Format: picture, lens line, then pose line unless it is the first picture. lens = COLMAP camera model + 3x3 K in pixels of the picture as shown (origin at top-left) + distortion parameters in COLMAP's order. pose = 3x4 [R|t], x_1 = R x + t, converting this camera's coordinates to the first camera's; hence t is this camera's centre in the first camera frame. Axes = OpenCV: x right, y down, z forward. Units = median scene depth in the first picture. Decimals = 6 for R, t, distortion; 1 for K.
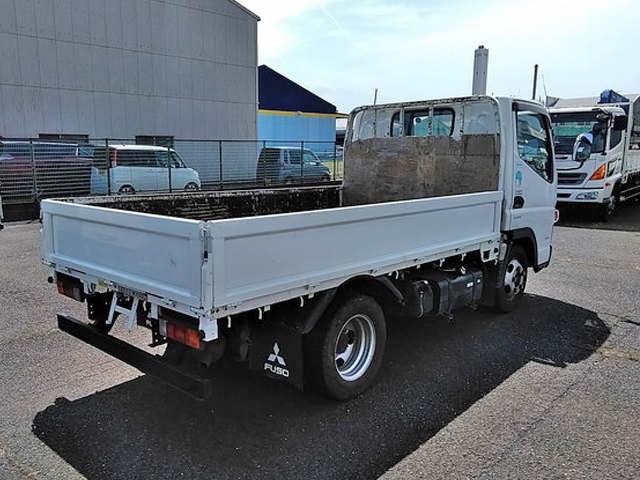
lens RADIAL K [[529.9, 0, 273.2], [0, 529.9, 262.0], [0, 0, 1]] dist [0.004896, 0.005869]
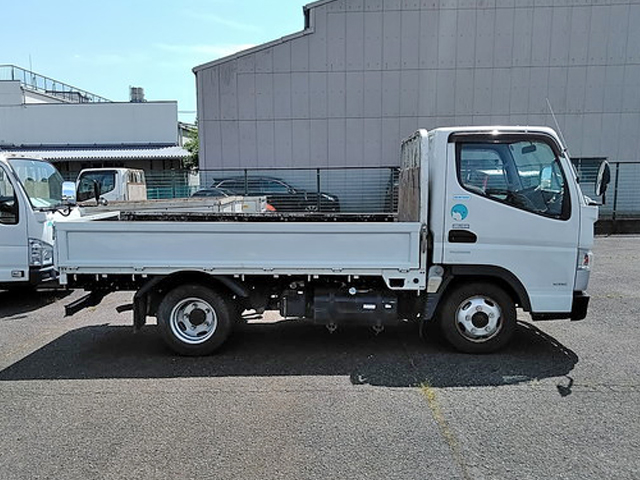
lens RADIAL K [[587.5, 0, 316.7], [0, 587.5, 273.6], [0, 0, 1]] dist [0.002267, -0.013545]
pose [[0.701602, 0.111174, -0.703843, 1.180534], [-0.136840, 0.990391, 0.020031, -0.034876], [0.699306, 0.082260, 0.710073, 0.069986]]
